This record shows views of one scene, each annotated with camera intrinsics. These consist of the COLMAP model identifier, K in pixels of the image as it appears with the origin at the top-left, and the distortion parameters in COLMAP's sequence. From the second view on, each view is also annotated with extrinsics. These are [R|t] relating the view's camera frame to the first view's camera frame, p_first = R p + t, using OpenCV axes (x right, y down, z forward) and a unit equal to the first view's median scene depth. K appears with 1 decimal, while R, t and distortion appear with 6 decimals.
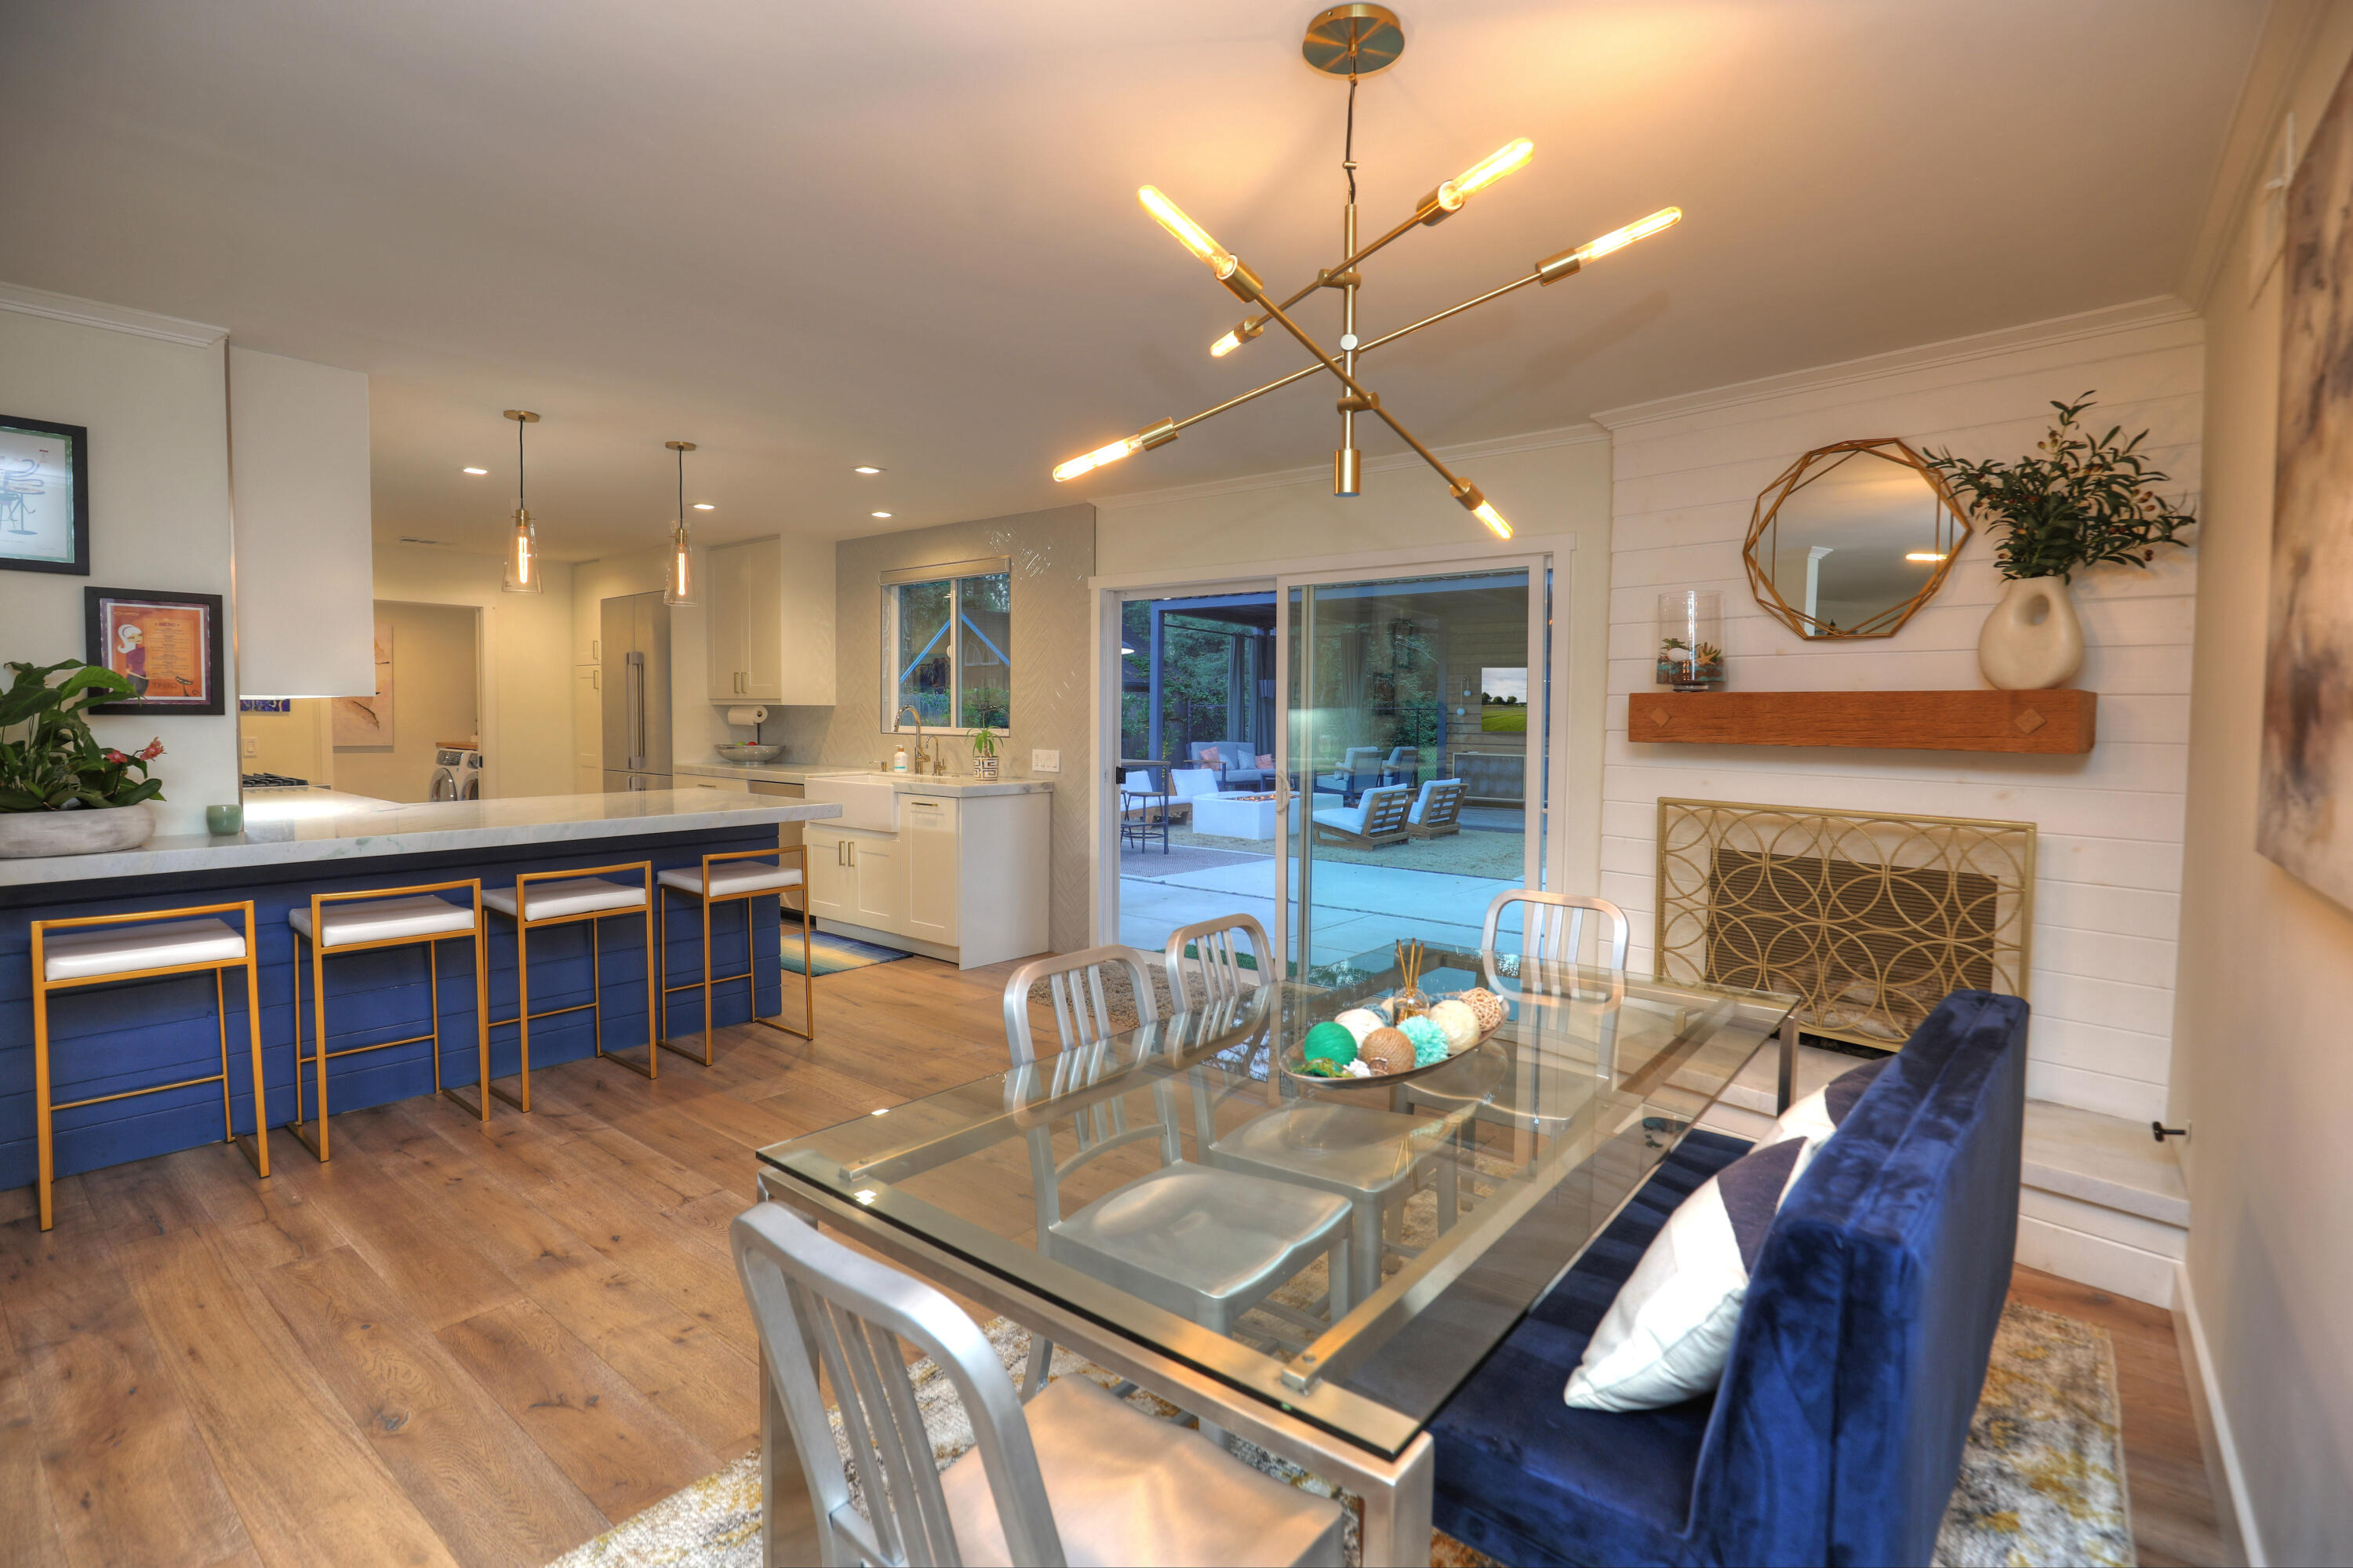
lens RADIAL K [[1087.9, 0, 1168.0], [0, 1087.9, 813.5], [0, 0, 1]] dist [-0.031351, 0.003397]
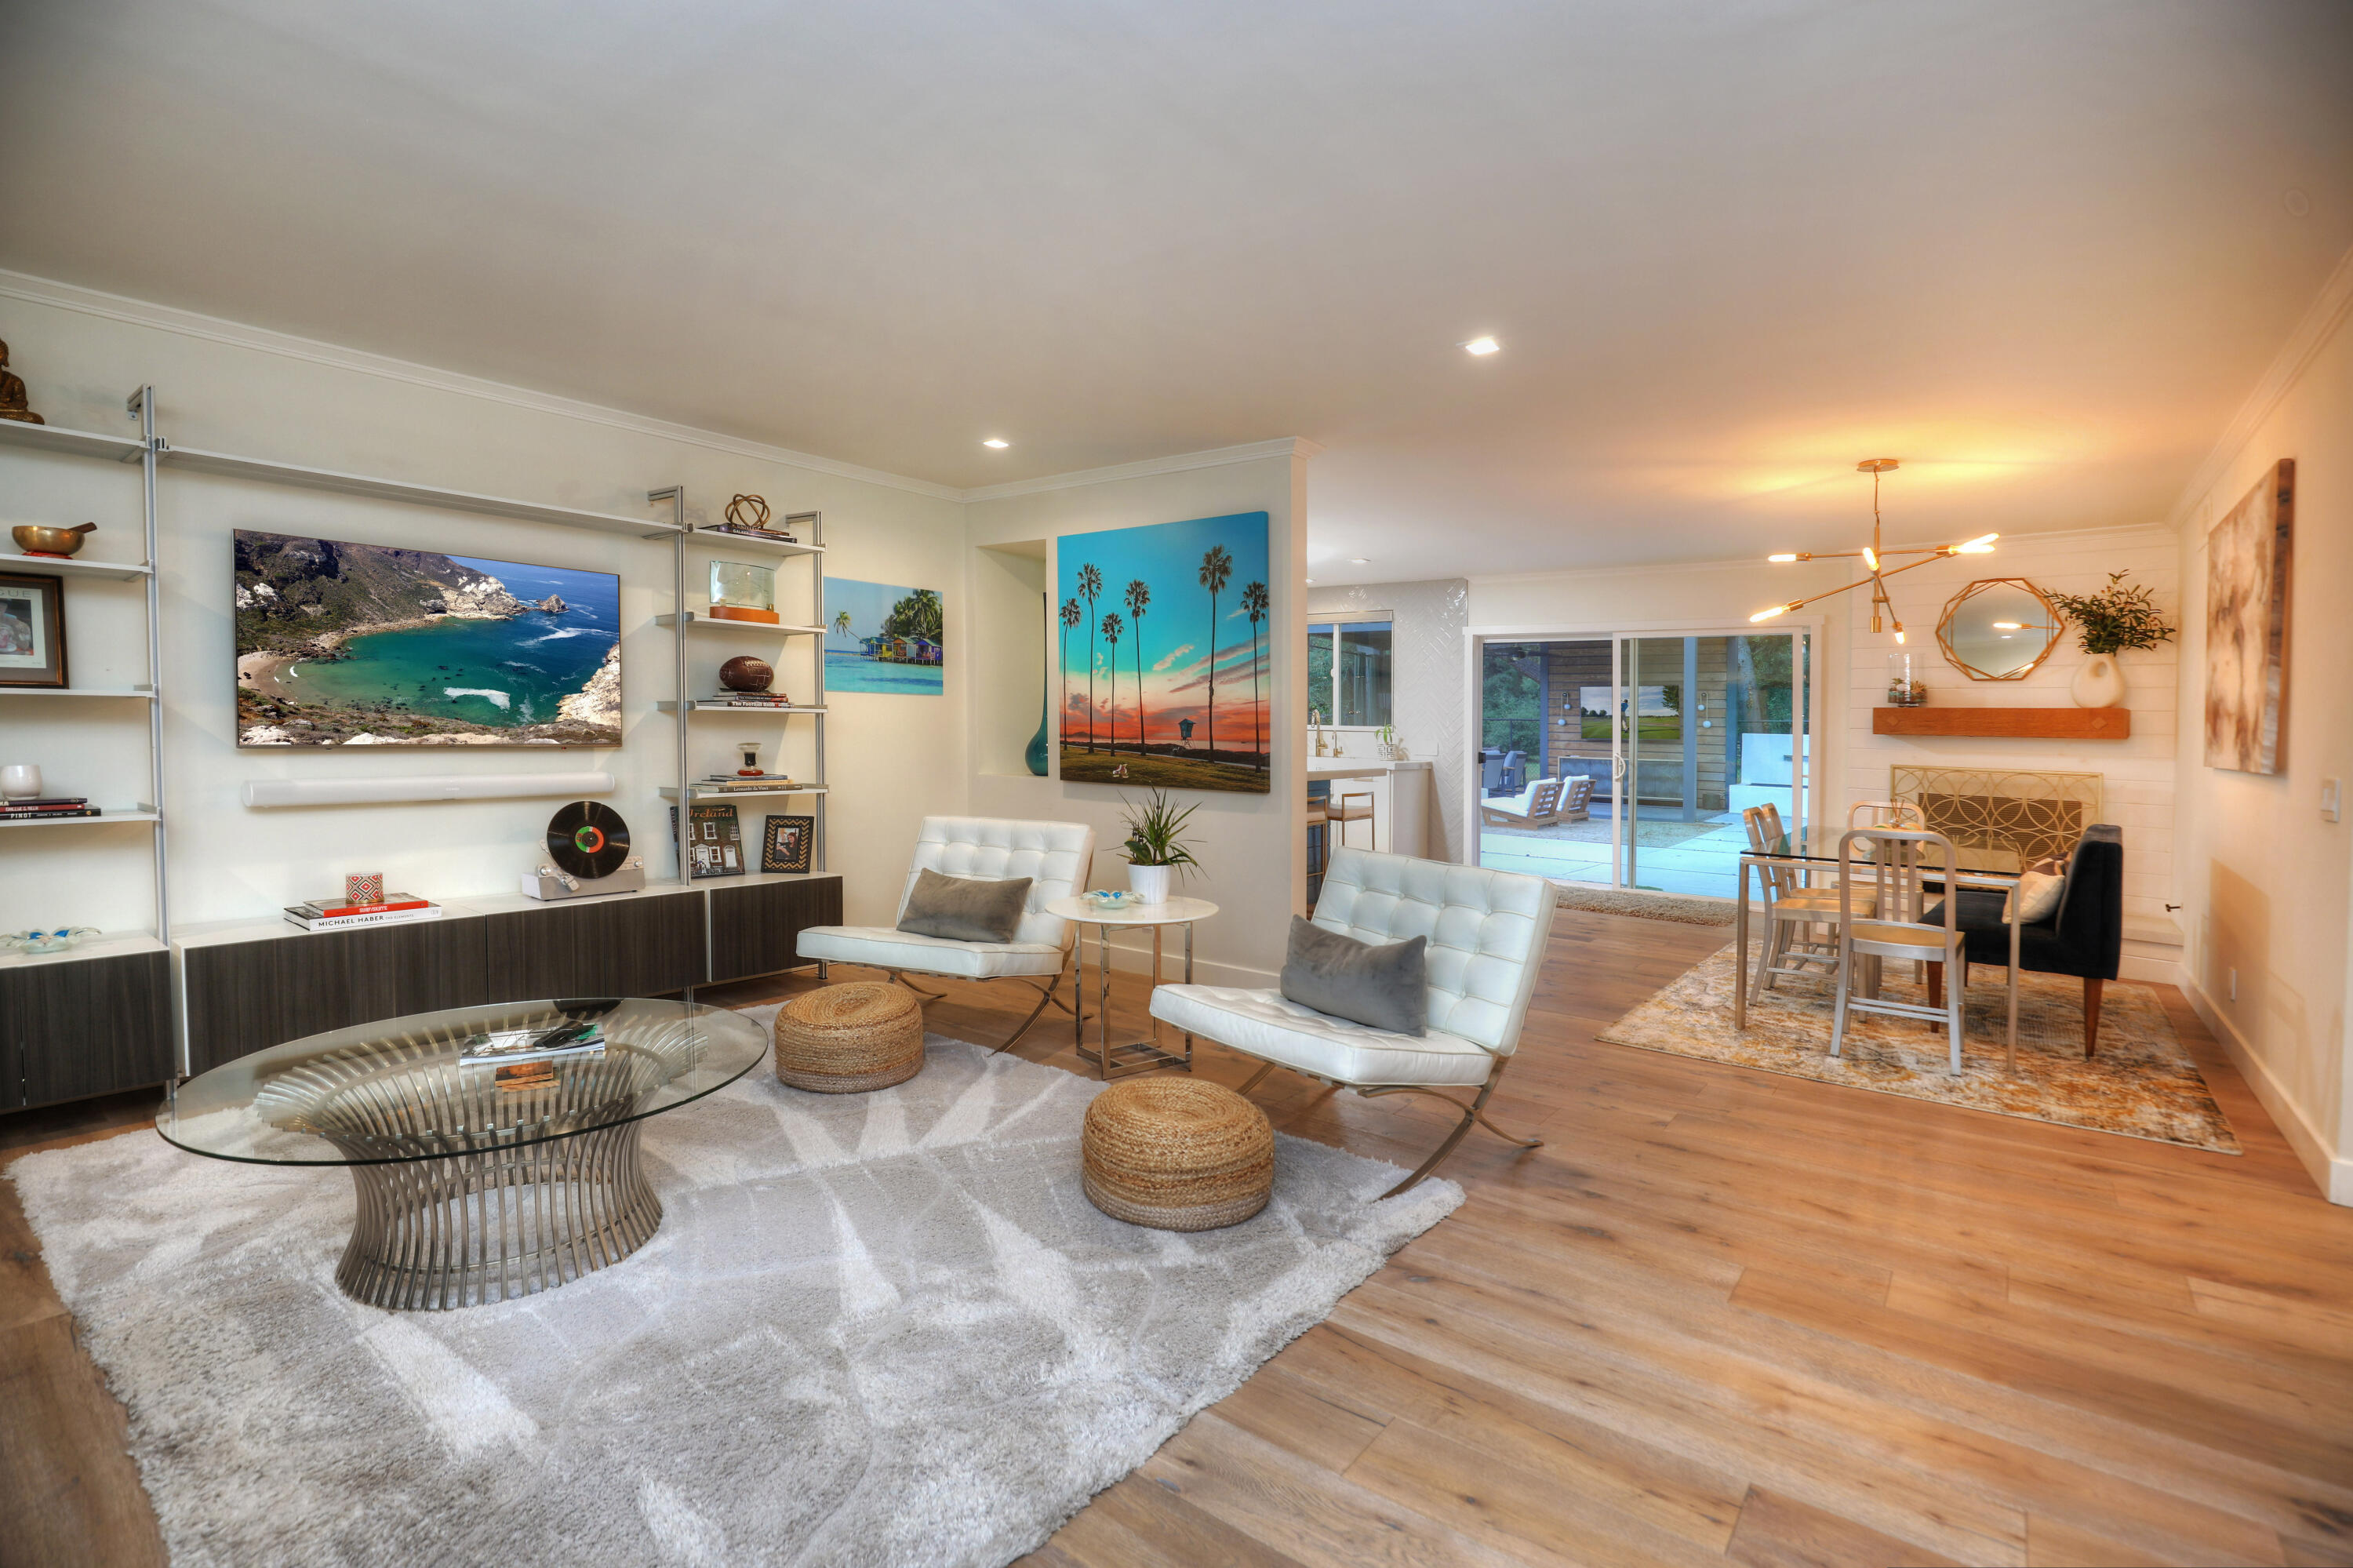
lens RADIAL K [[1087.9, 0, 1181.5], [0, 1087.9, 777.1], [0, 0, 1]] dist [-0.031351, 0.003397]
pose [[0.999668, 0.009094, 0.024105, -0.916437], [-0.008047, 0.999036, -0.043159, 0.109411], [-0.024474, 0.042951, 0.998777, -0.910072]]
